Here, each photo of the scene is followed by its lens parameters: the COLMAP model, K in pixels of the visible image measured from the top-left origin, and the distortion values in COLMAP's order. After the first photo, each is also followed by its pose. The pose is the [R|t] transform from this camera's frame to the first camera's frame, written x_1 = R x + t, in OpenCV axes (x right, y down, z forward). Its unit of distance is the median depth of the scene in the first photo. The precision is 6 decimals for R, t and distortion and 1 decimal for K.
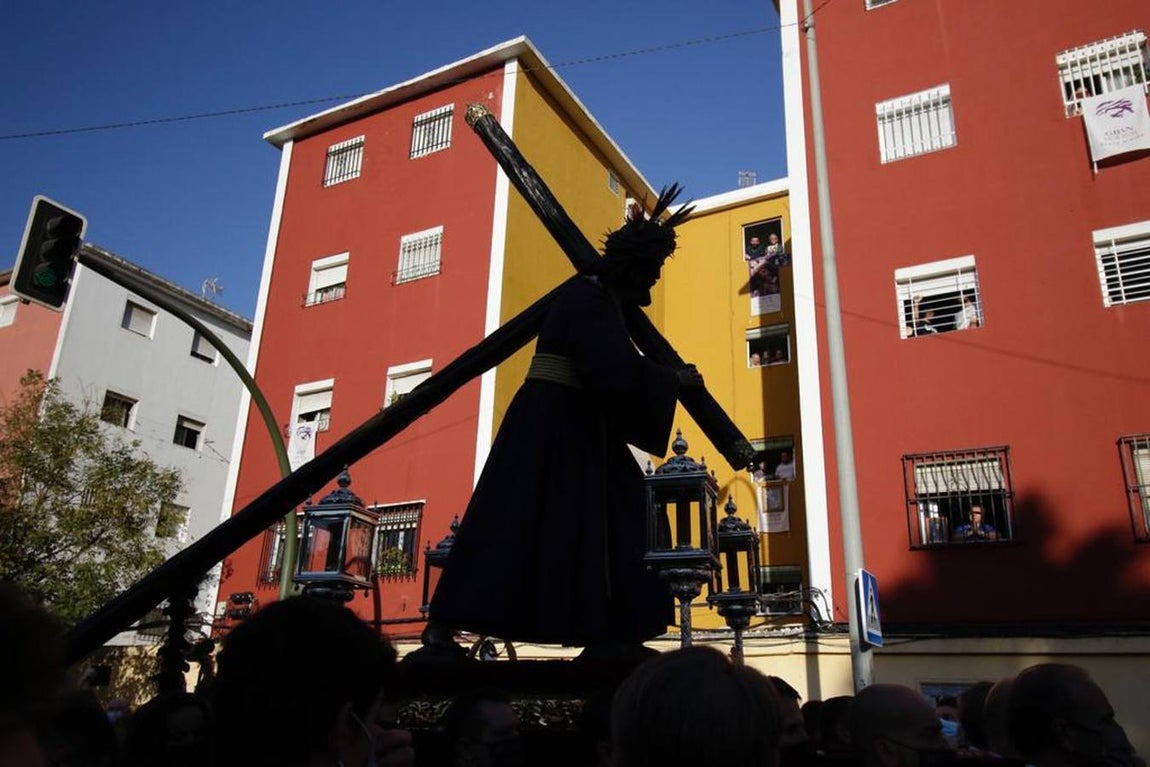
lens RADIAL K [[913.8, 0, 574.5], [0, 913.8, 389.2], [0, 0, 1]] dist [0.023422, -0.002406]
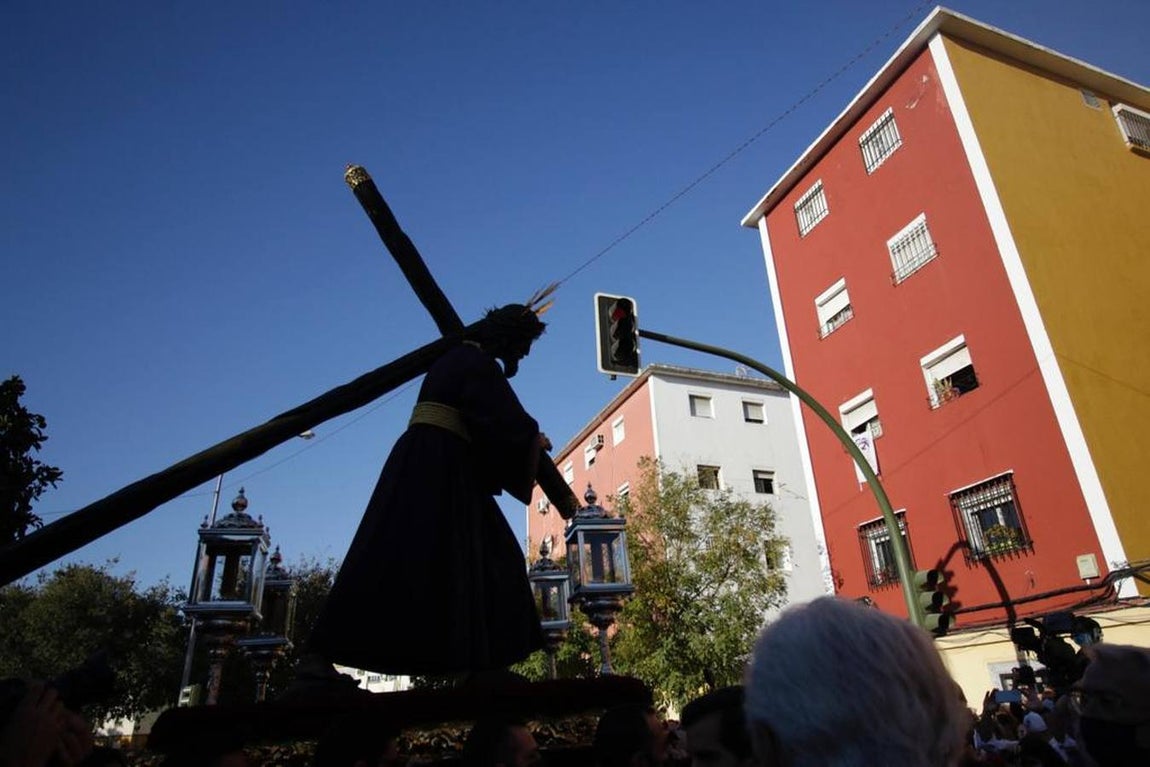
lens RADIAL K [[729.4, 0, 575.0], [0, 729.4, 383.5], [0, 0, 1]] dist [-0.001092, -0.003063]
pose [[0.766577, -0.331314, -0.550082, -0.057768], [0.284037, 0.943211, -0.172270, 0.033564], [0.575919, -0.024185, 0.817149, 0.099470]]
